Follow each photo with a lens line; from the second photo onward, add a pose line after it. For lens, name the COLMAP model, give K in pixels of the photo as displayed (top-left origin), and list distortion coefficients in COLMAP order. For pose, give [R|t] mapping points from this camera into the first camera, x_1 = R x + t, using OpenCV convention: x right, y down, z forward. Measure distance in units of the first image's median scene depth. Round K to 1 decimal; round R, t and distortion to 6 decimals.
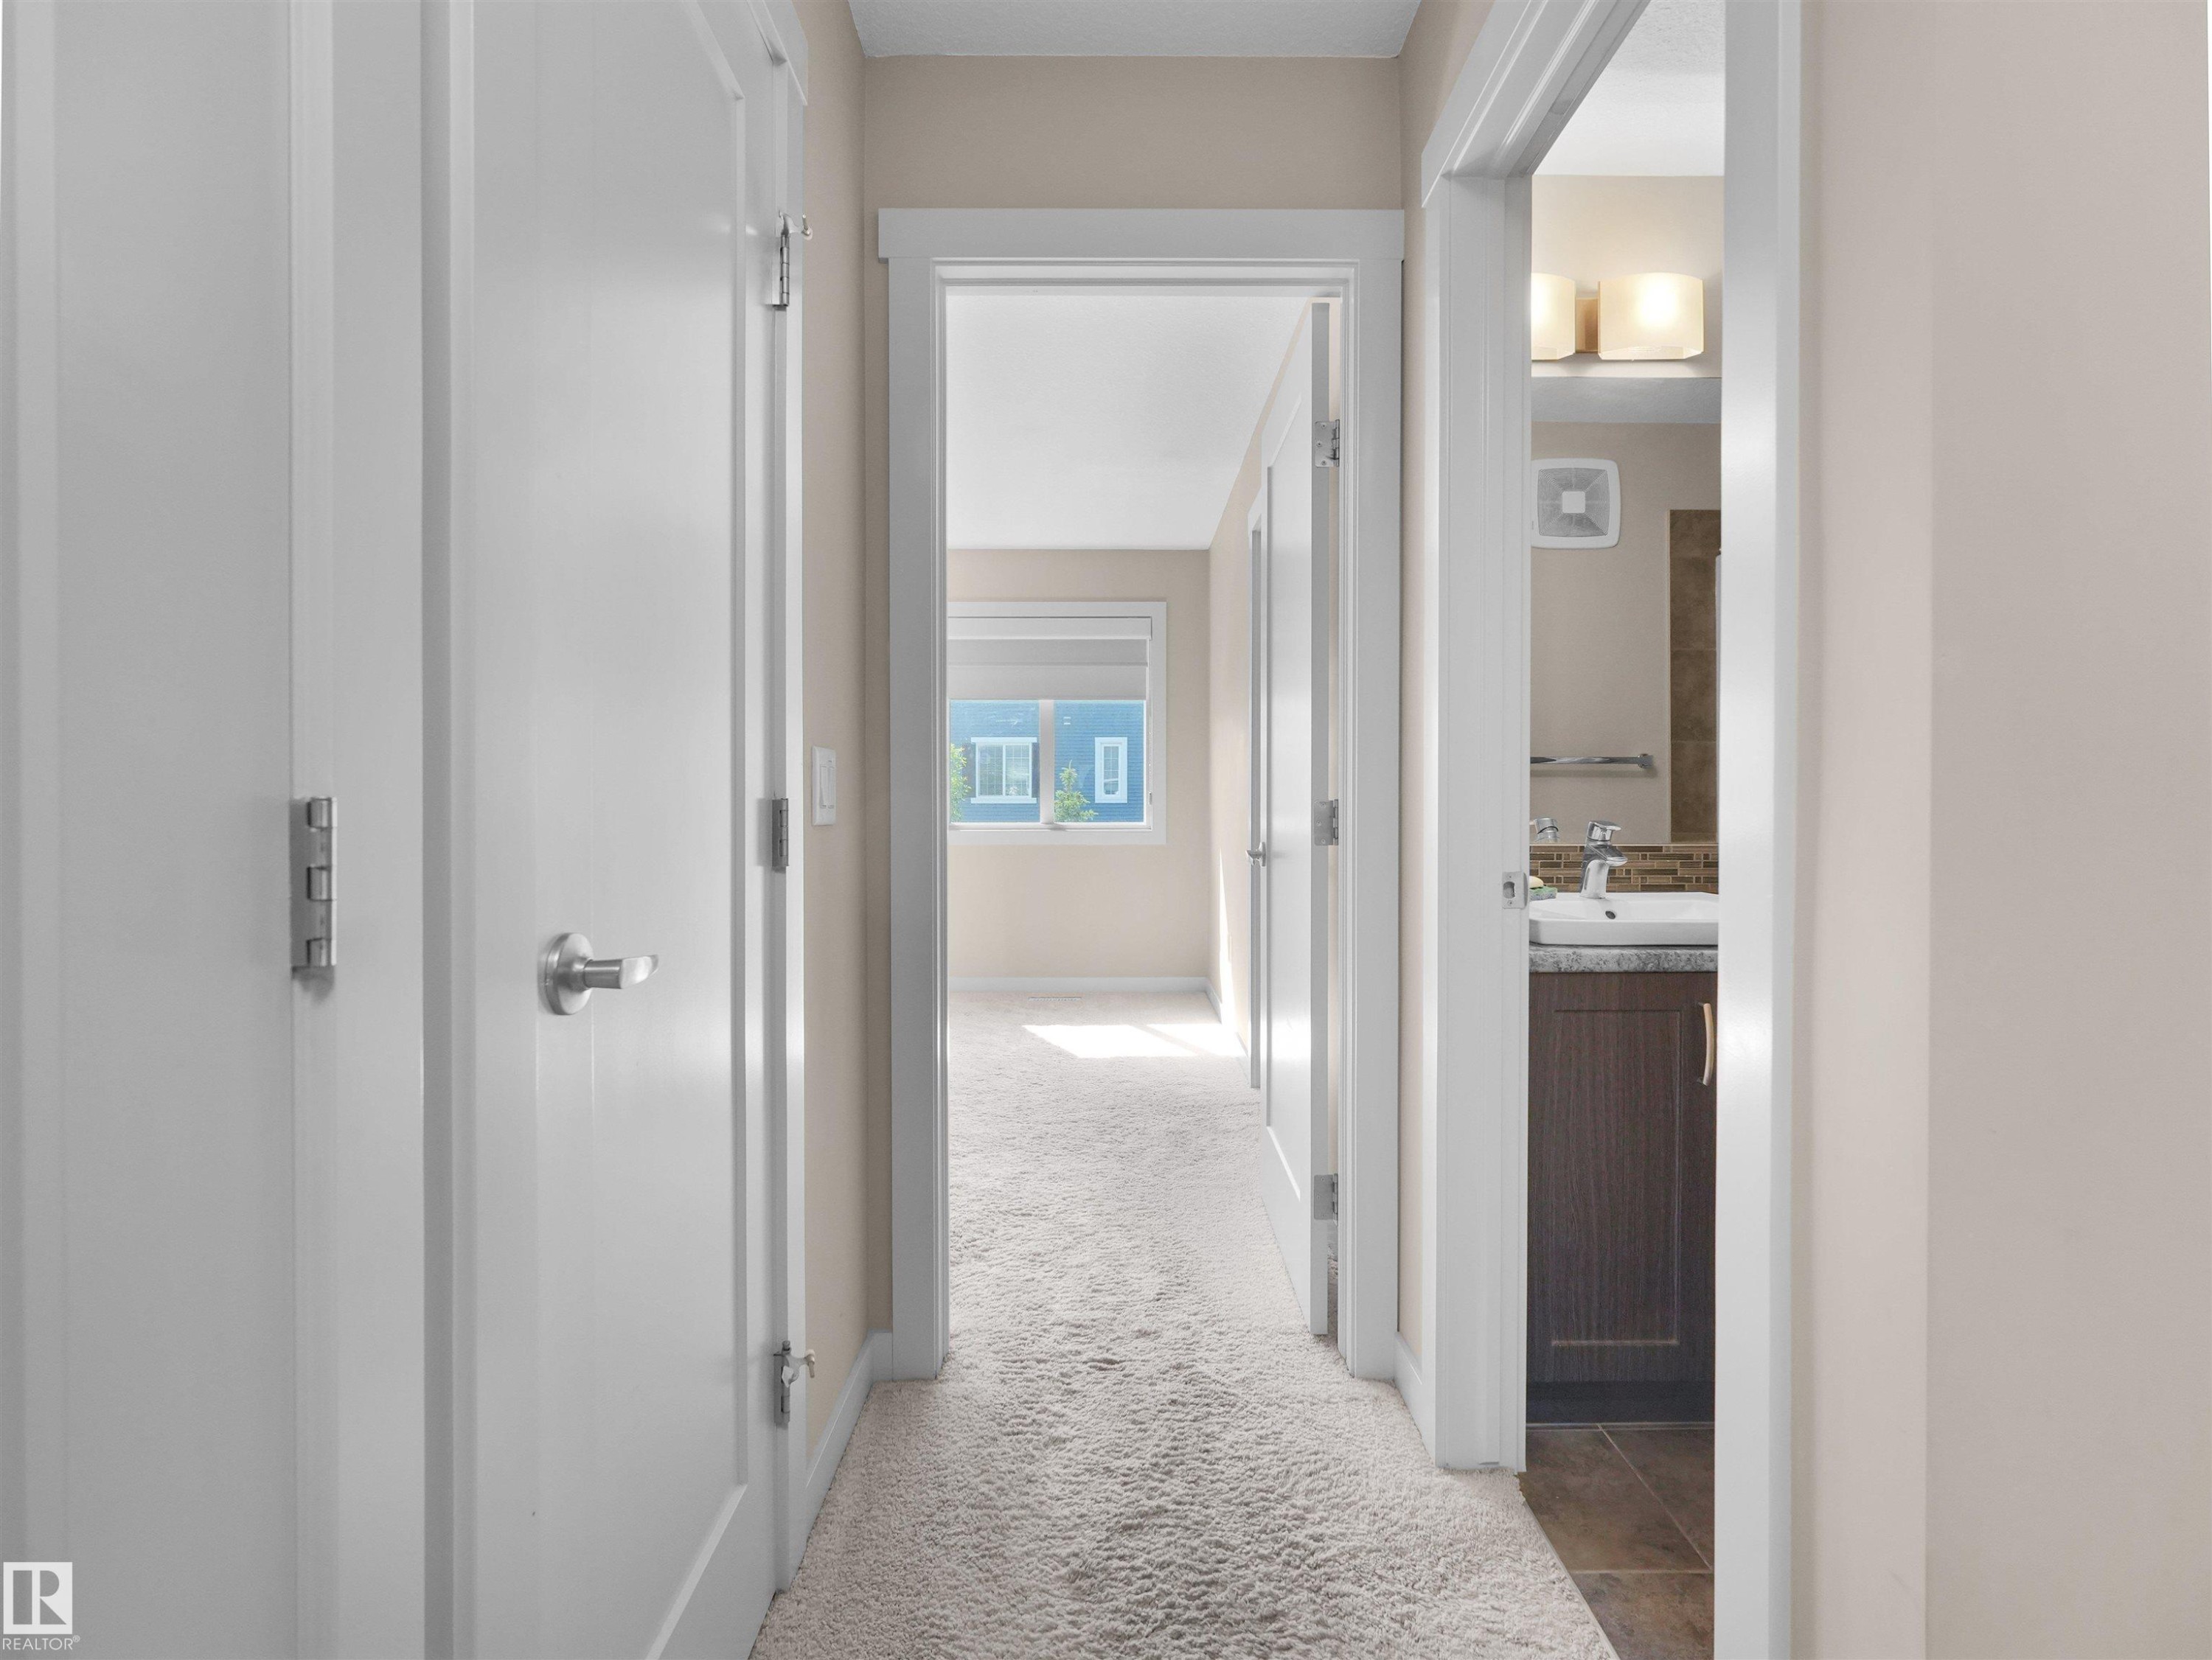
lens RADIAL K [[1110.6, 0, 1105.8], [0, 1110.6, 819.1], [0, 0, 1]] dist [-0.004478, -0.000521]
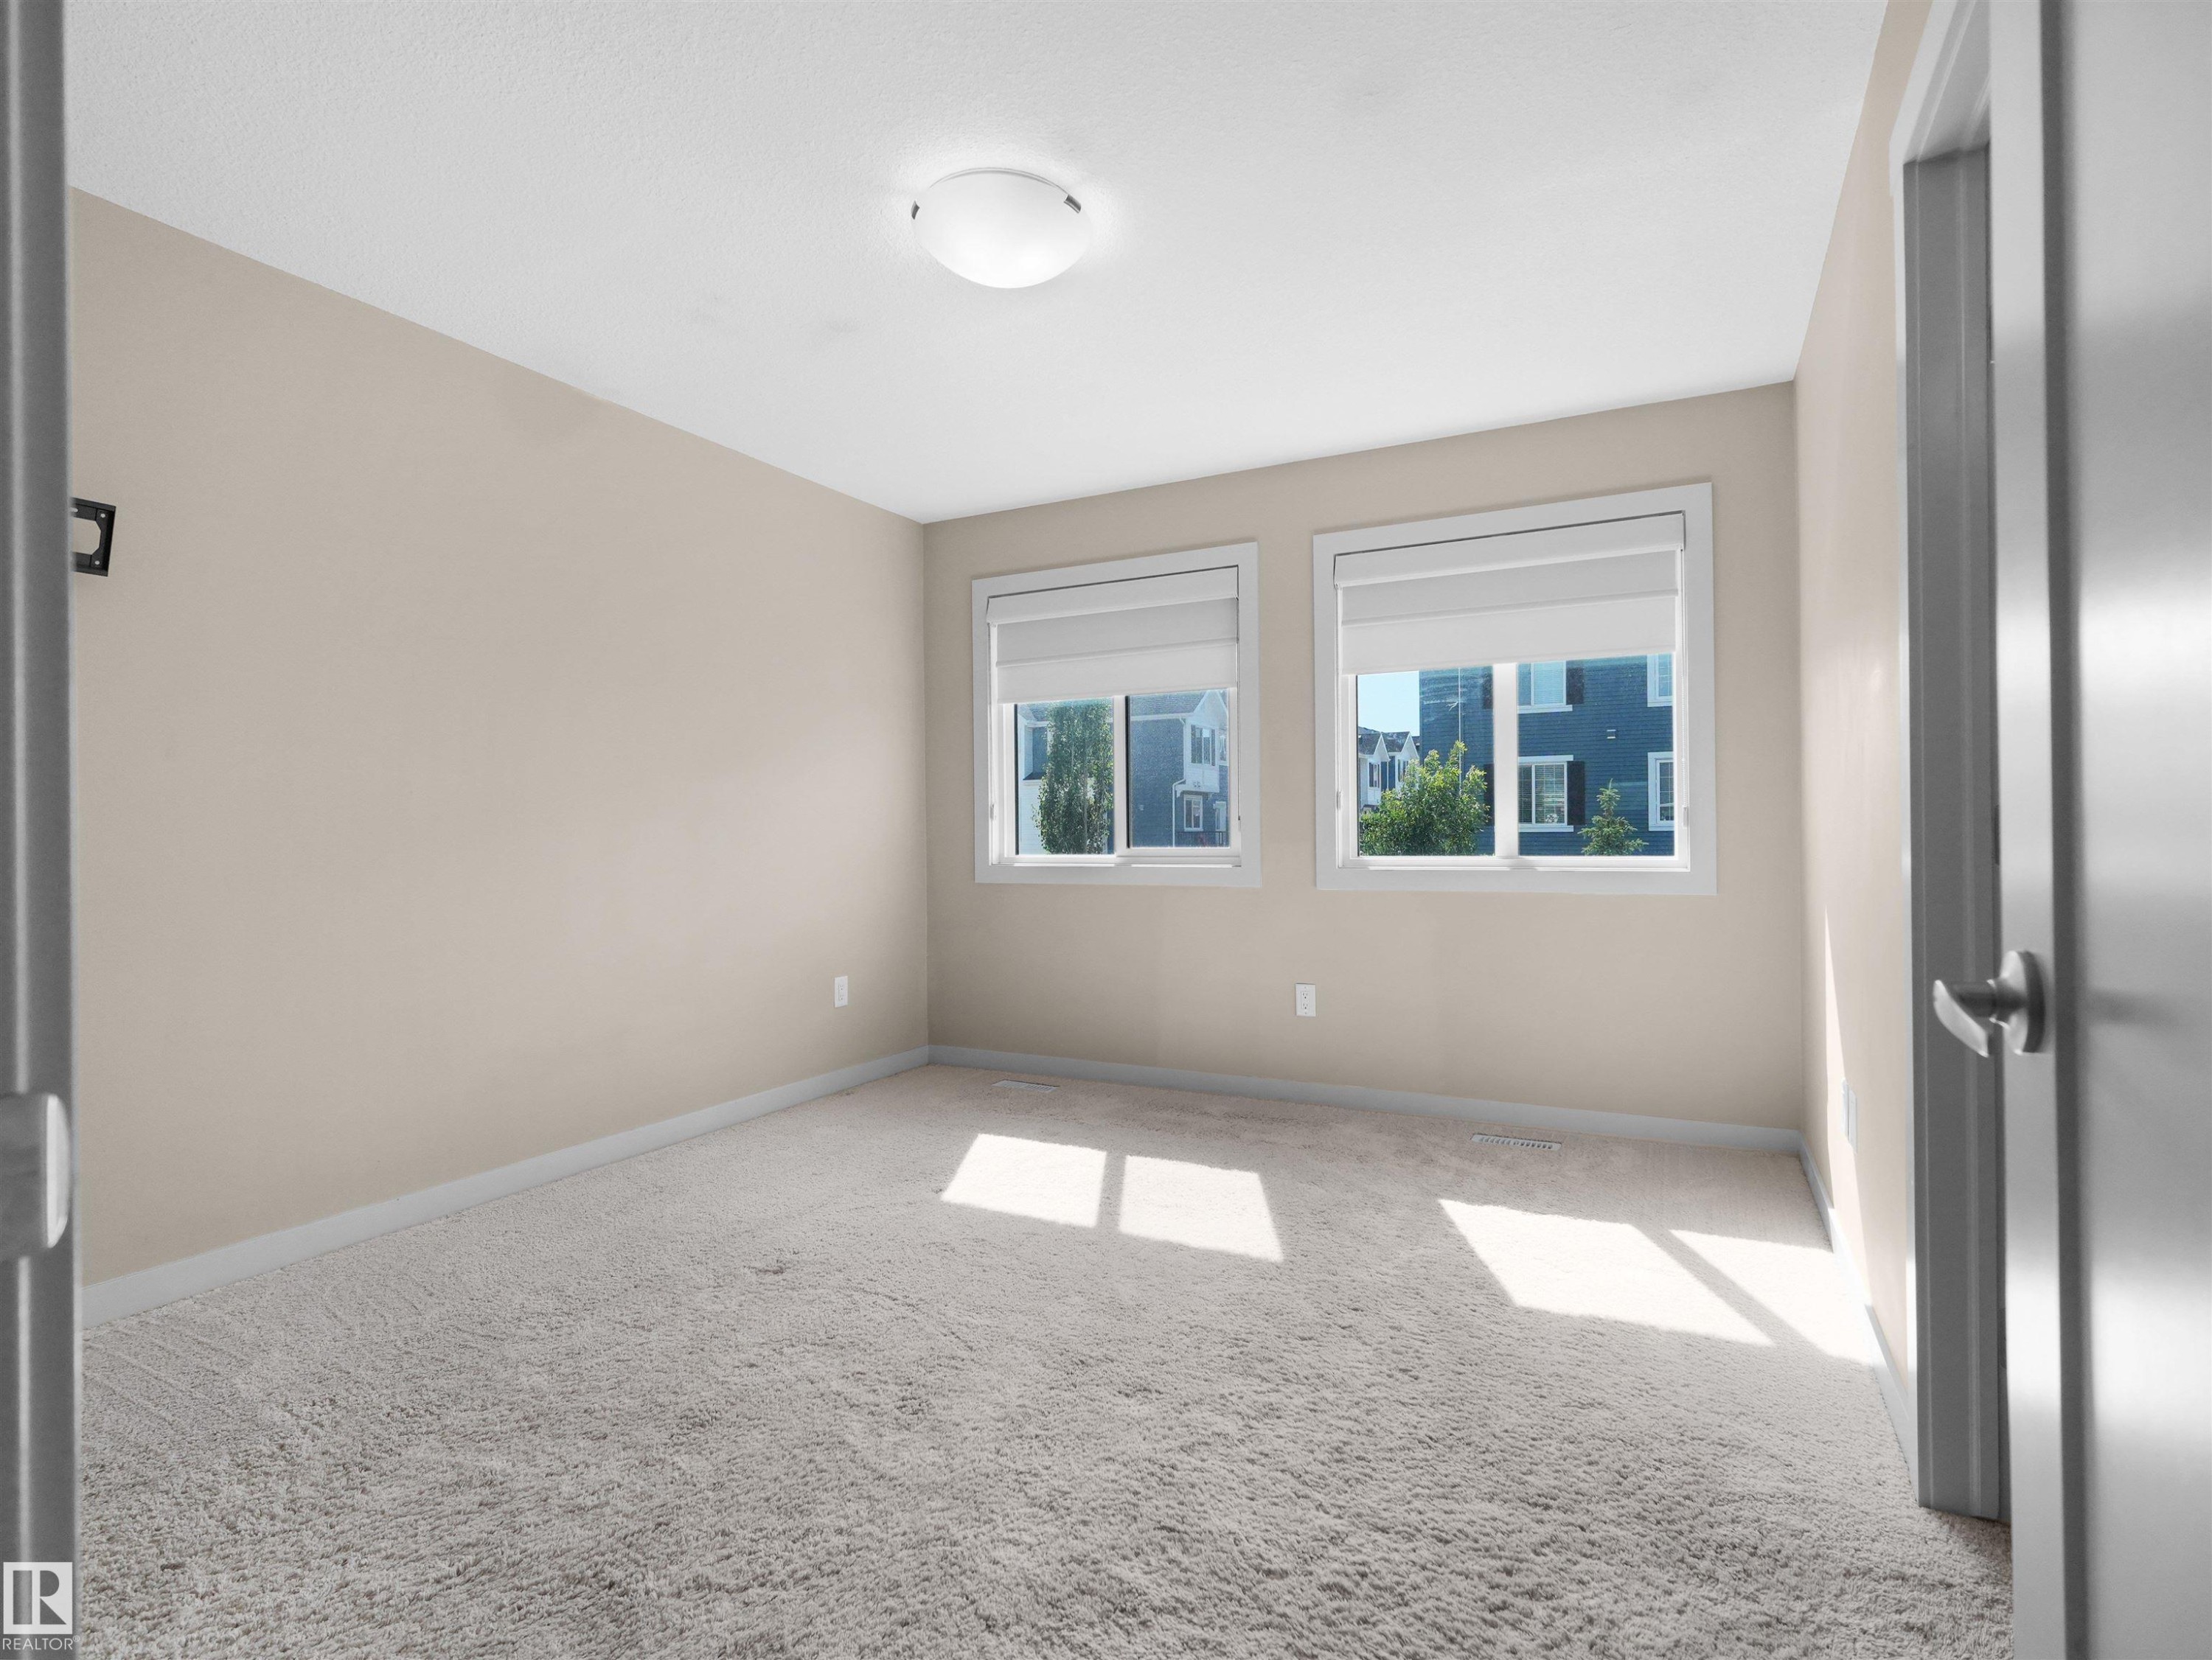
lens RADIAL K [[1110.6, 0, 1124.7], [0, 1110.6, 819.7], [0, 0, 1]] dist [-0.004478, -0.000521]
pose [[0.894772, -0.011210, -0.446382, 0.055206], [-0.001326, 0.999614, -0.027762, -0.000379], [0.446521, 0.025433, 0.894412, 0.516322]]
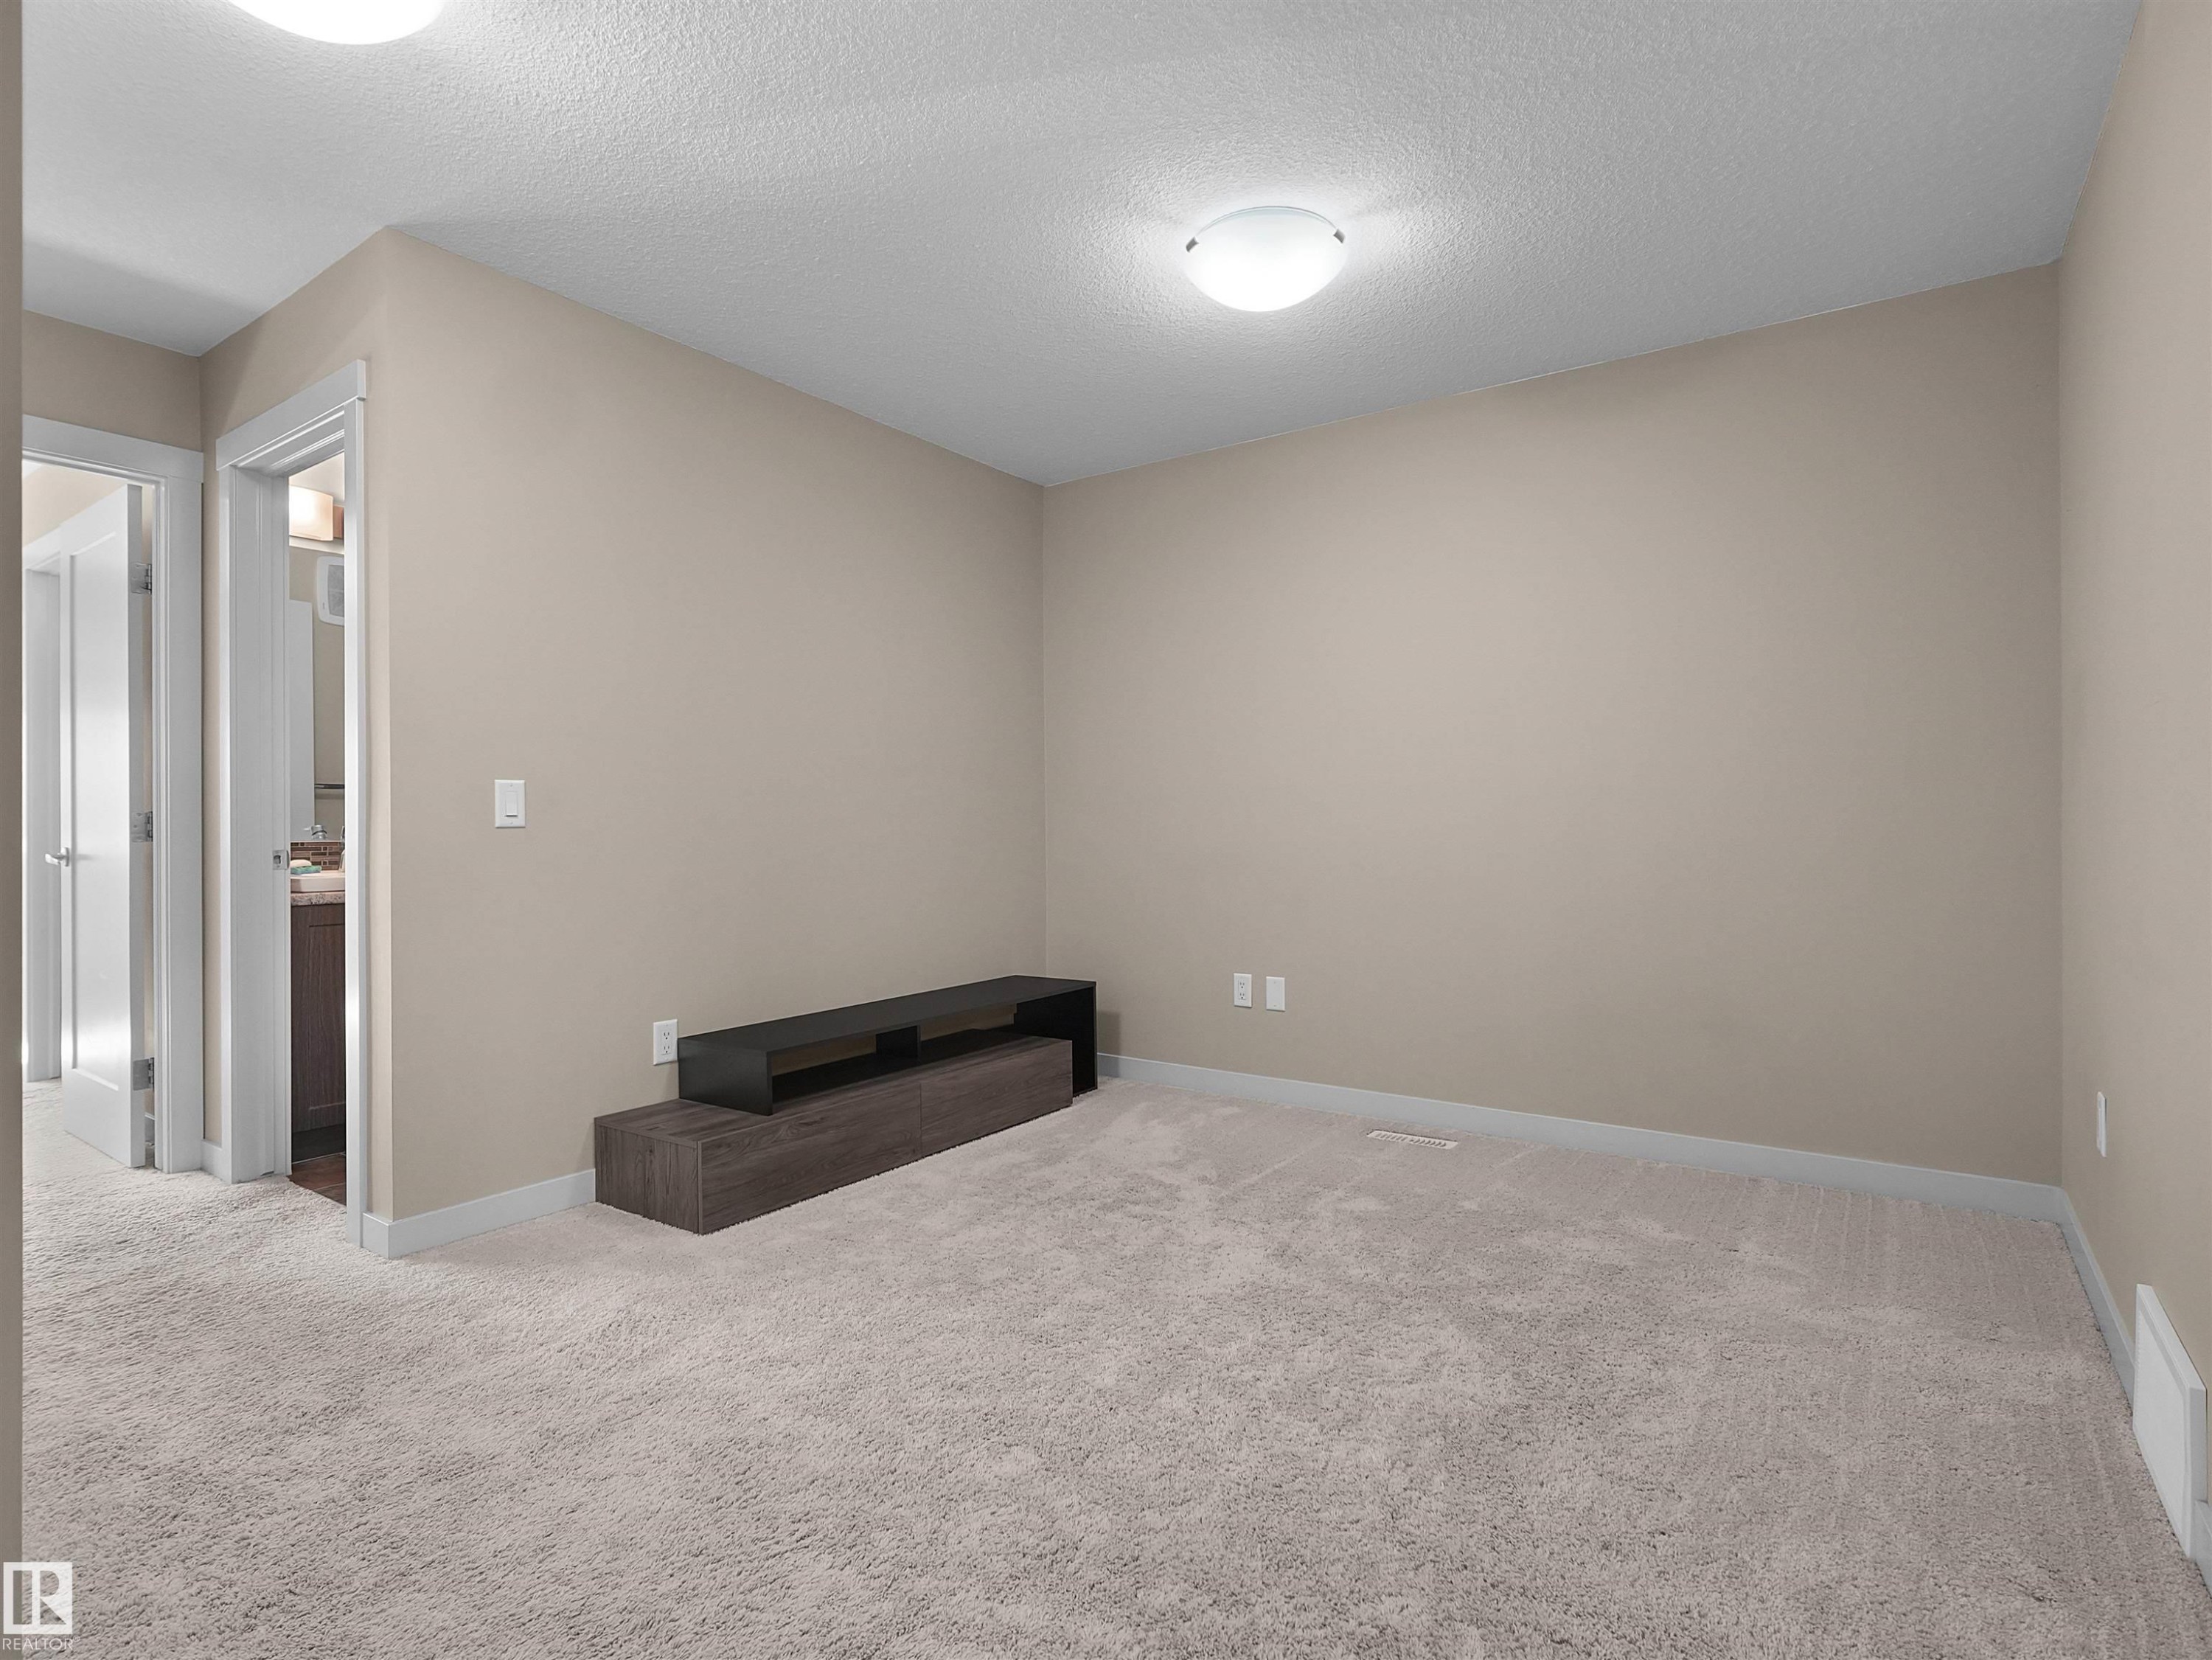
lens RADIAL K [[1110.8, 0, 1111.3], [0, 1110.8, 822.1], [0, 0, 1]] dist [-0.004478, -0.000521]
pose [[0.582132, -0.001003, 0.813094, -0.137376], [0.015736, 0.999826, -0.010033, 0.017125], [-0.812942, 0.018635, 0.582046, -0.505304]]
